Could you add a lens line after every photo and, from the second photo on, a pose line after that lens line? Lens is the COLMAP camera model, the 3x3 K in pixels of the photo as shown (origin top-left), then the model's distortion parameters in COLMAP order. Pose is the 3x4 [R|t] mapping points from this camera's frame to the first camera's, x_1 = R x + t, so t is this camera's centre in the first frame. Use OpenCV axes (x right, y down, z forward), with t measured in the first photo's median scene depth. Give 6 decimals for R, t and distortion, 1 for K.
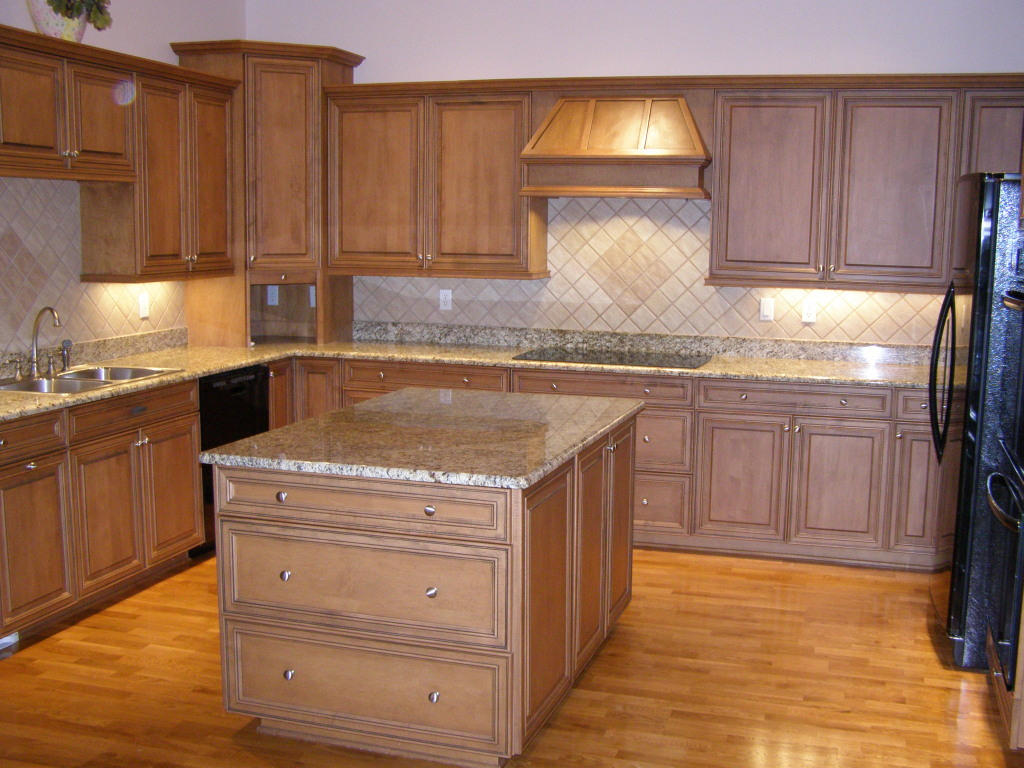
lens RADIAL K [[1151.4, 0, 519.6], [0, 1151.4, 388.1], [0, 0, 1]] dist [-0.078632, 0.000000]
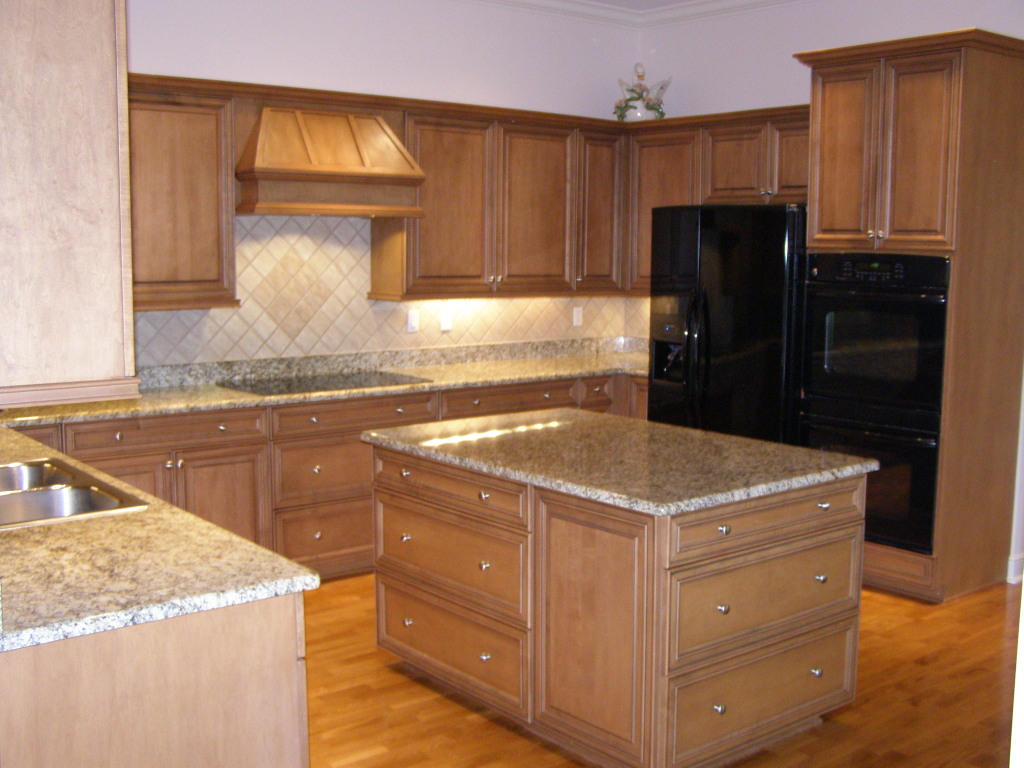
lens RADIAL K [[1151.4, 0, 518.0], [0, 1151.4, 382.0], [0, 0, 1]] dist [-0.078632, 0.000000]
pose [[0.561174, -0.110456, 0.820295, -0.591695], [0.120973, 0.991359, 0.050731, -0.054292], [-0.818810, 0.070765, 0.569687, 0.314903]]
